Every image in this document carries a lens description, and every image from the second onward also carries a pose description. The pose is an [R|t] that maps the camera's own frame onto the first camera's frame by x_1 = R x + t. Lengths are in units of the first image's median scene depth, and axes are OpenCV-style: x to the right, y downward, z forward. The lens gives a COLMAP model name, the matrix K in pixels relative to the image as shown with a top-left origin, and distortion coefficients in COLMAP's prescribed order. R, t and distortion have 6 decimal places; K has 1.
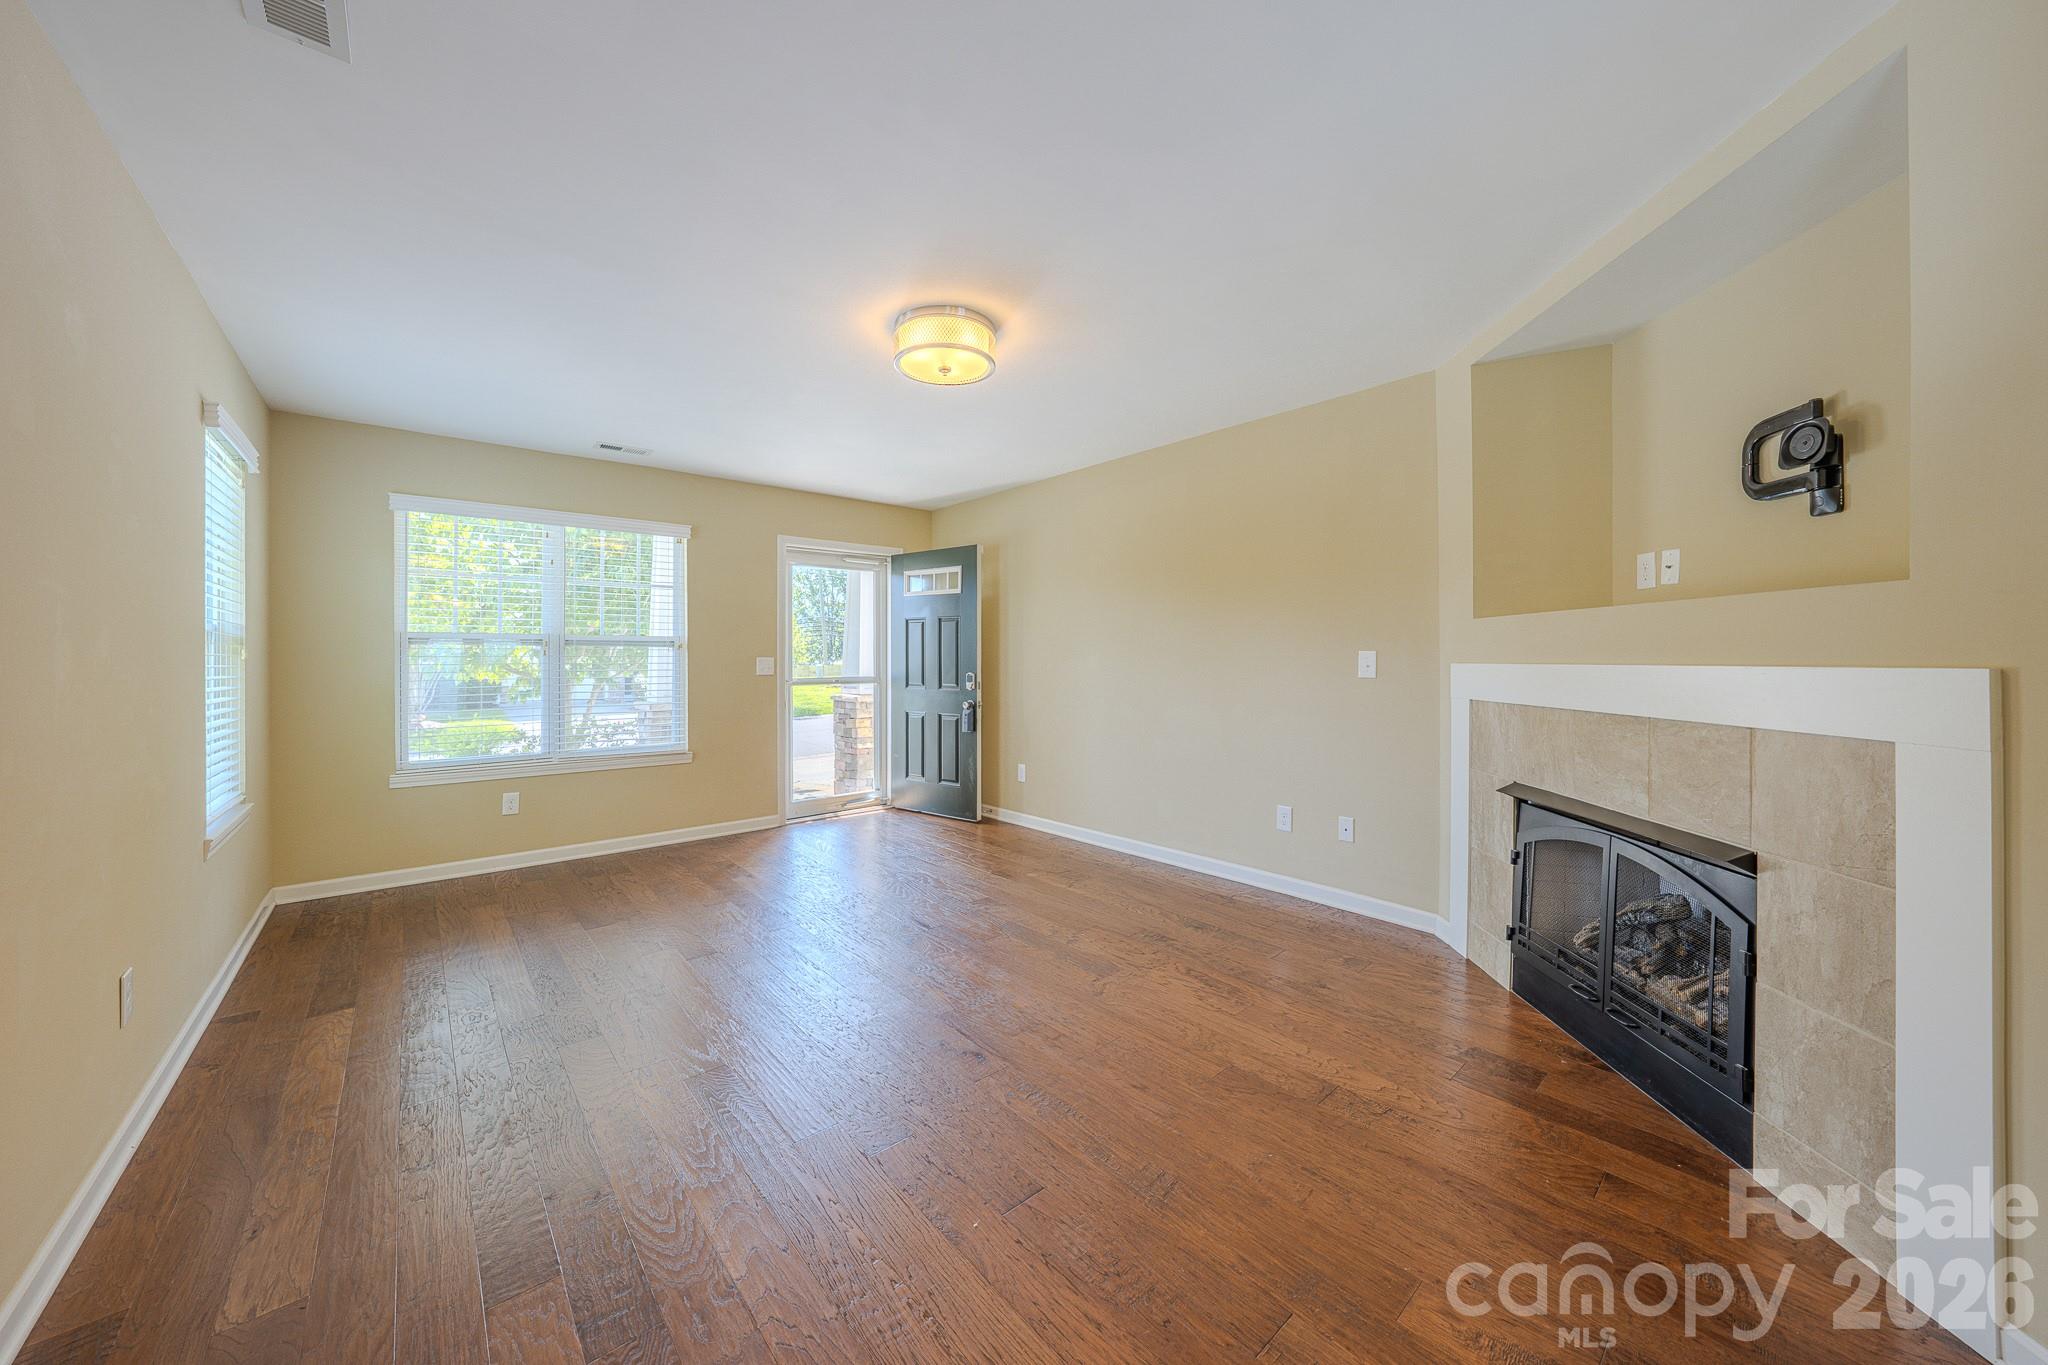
lens RADIAL K [[729.0, 0, 1023.3], [0, 729.0, 673.3], [0, 0, 1]] dist [-0.013039, 0.000116]
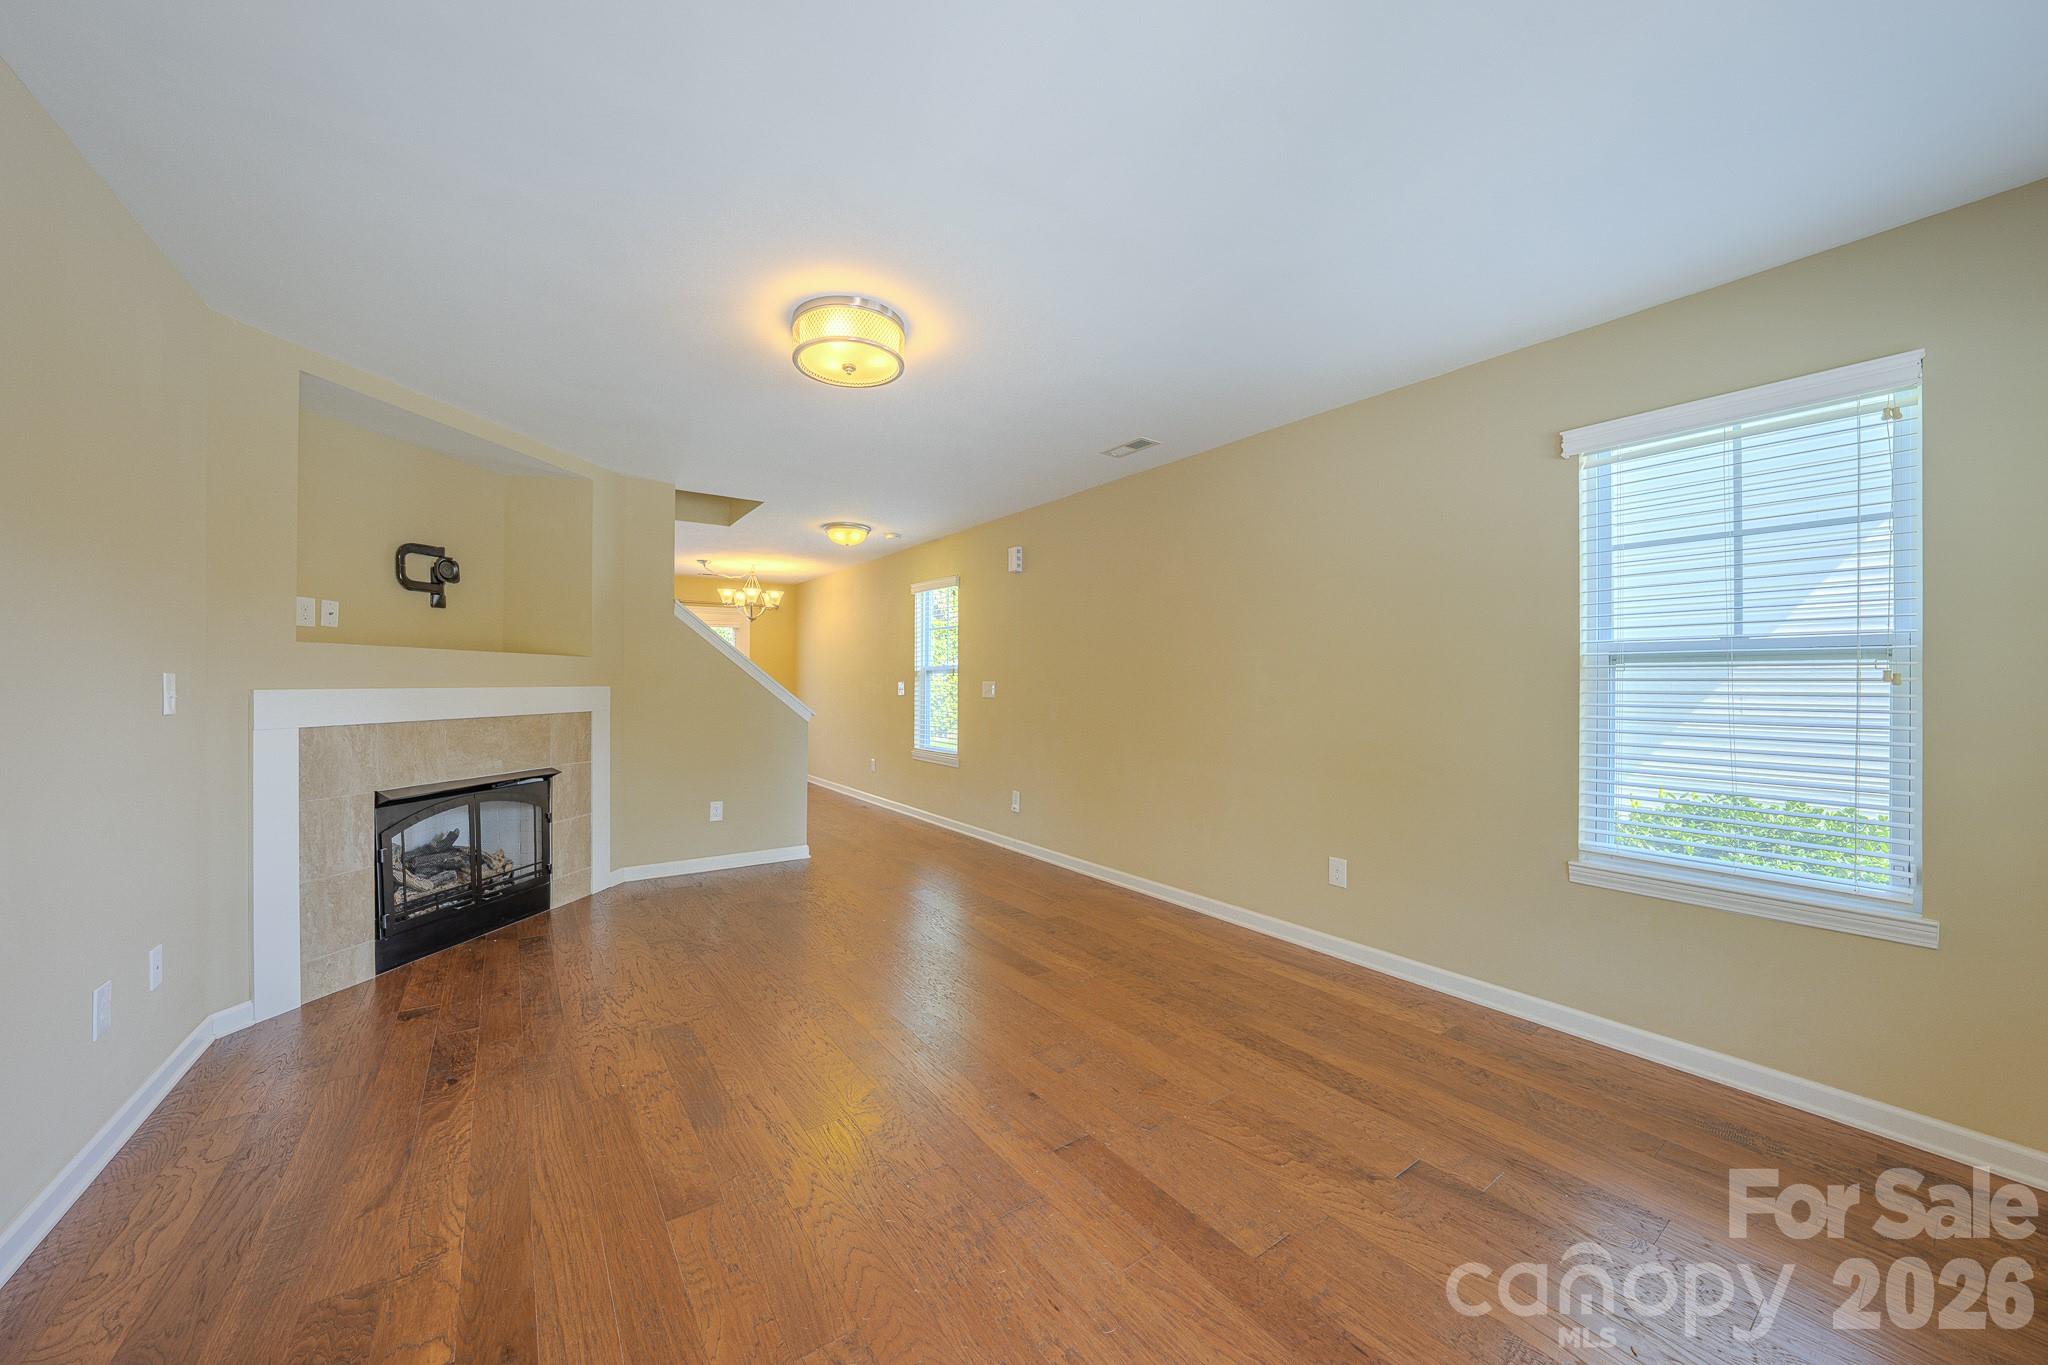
lens RADIAL K [[723.4, 0, 986.1], [0, 723.4, 685.3], [0, 0, 1]] dist [-0.012444, 0.000034]
pose [[-0.992372, 0.000045, 0.123279, -0.261097], [0.003195, 0.999673, 0.025361, -0.027165], [-0.123238, 0.025561, -0.992048, 1.241362]]
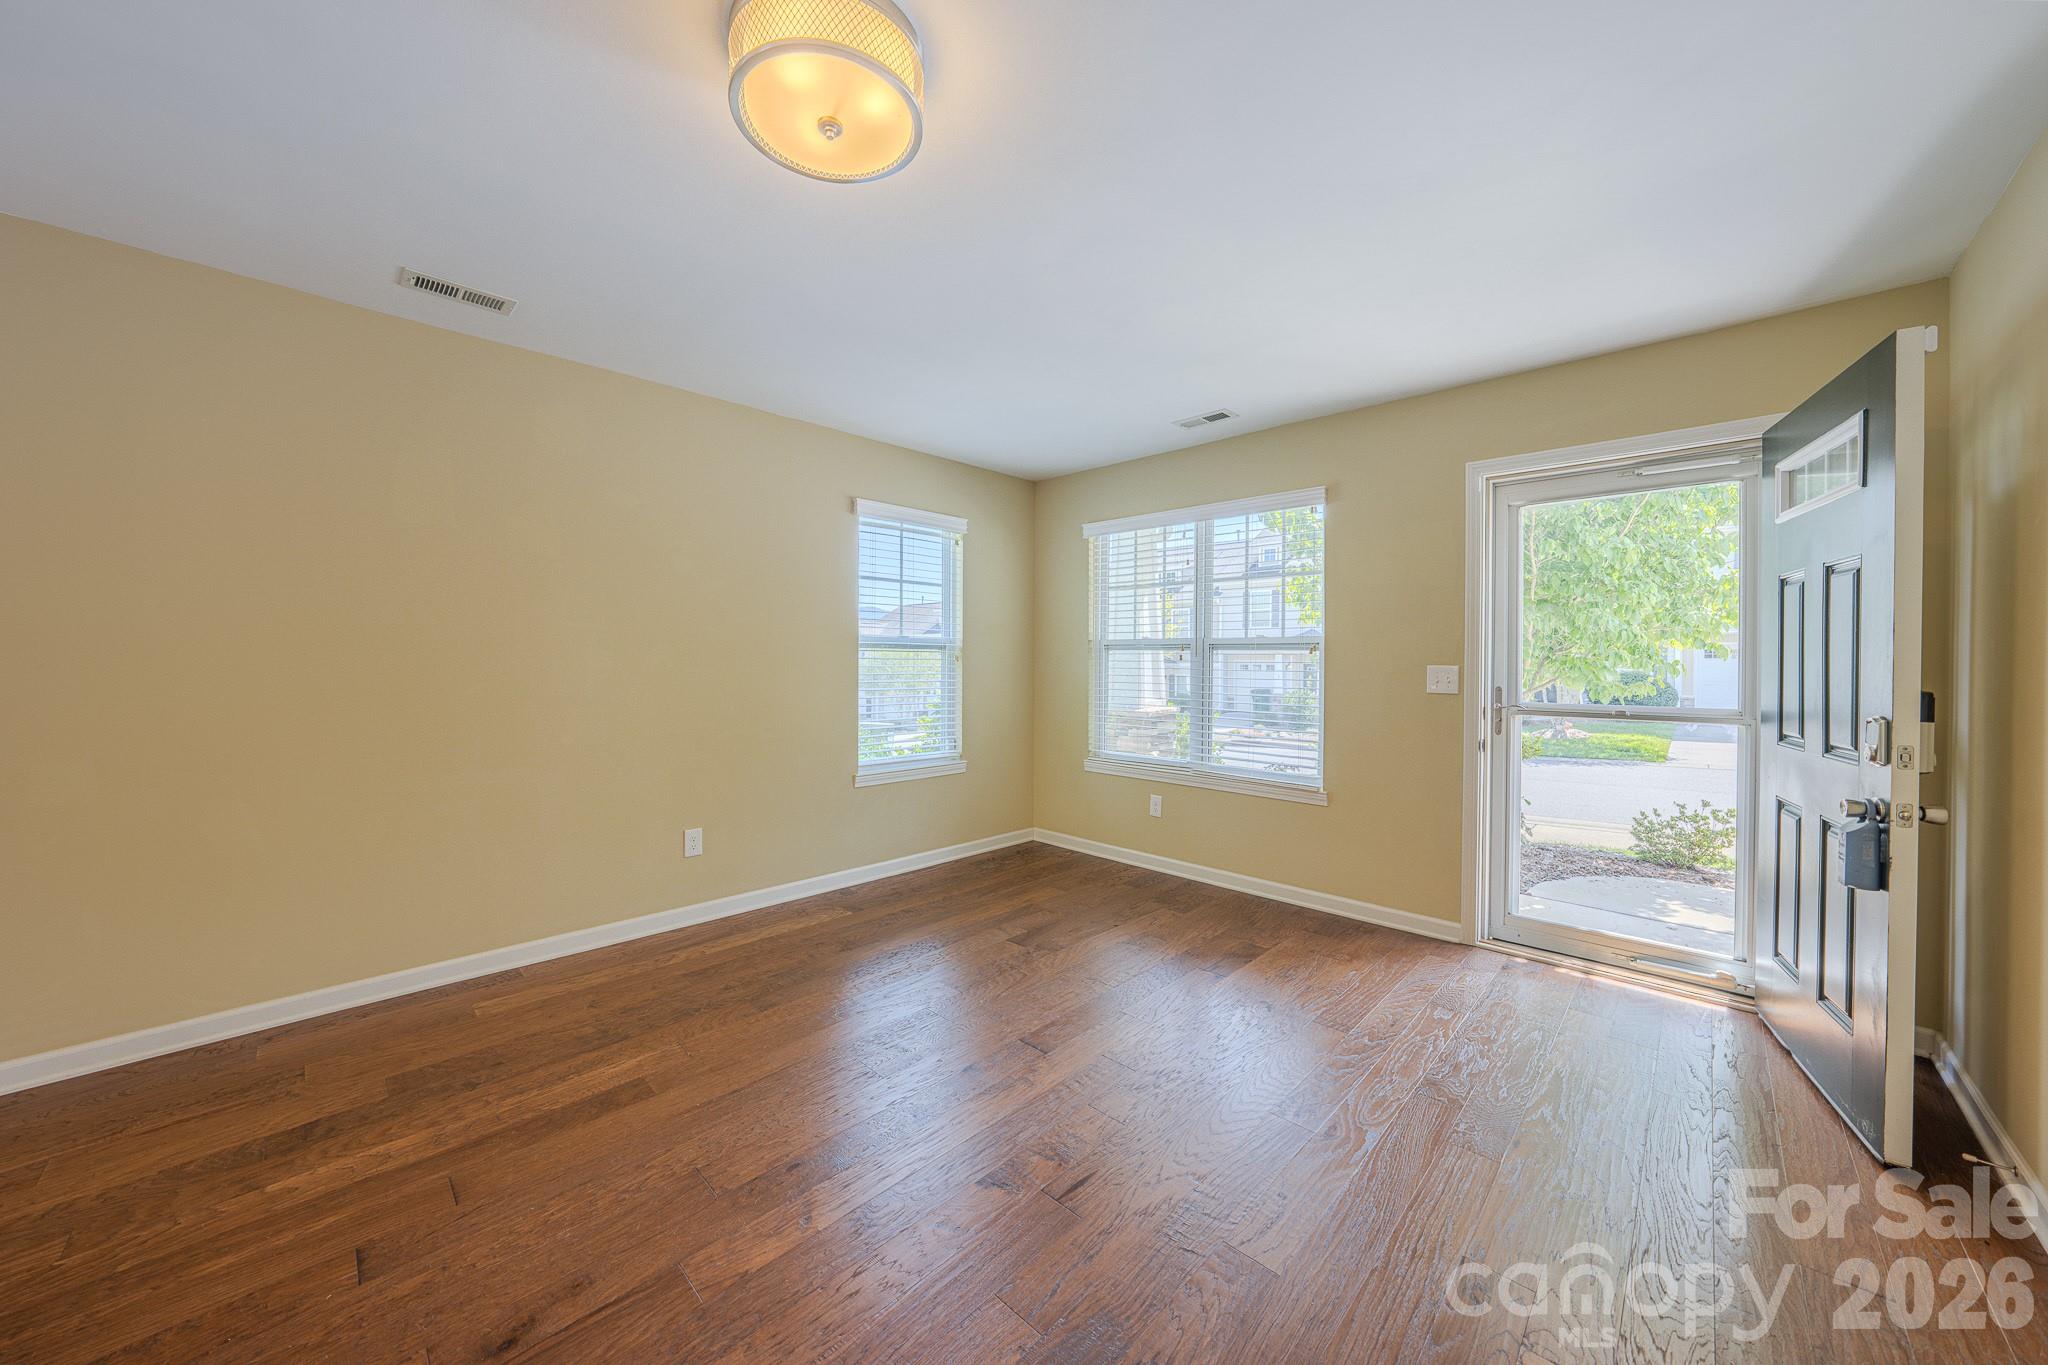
lens RADIAL K [[729.0, 0, 1023.3], [0, 729.0, 673.3], [0, 0, 1]] dist [-0.013039, 0.000116]
pose [[0.083416, 0.021341, -0.996286, 0.290490], [-0.029966, 0.999372, 0.018898, -0.019675], [0.996064, 0.028279, 0.084003, 0.724182]]
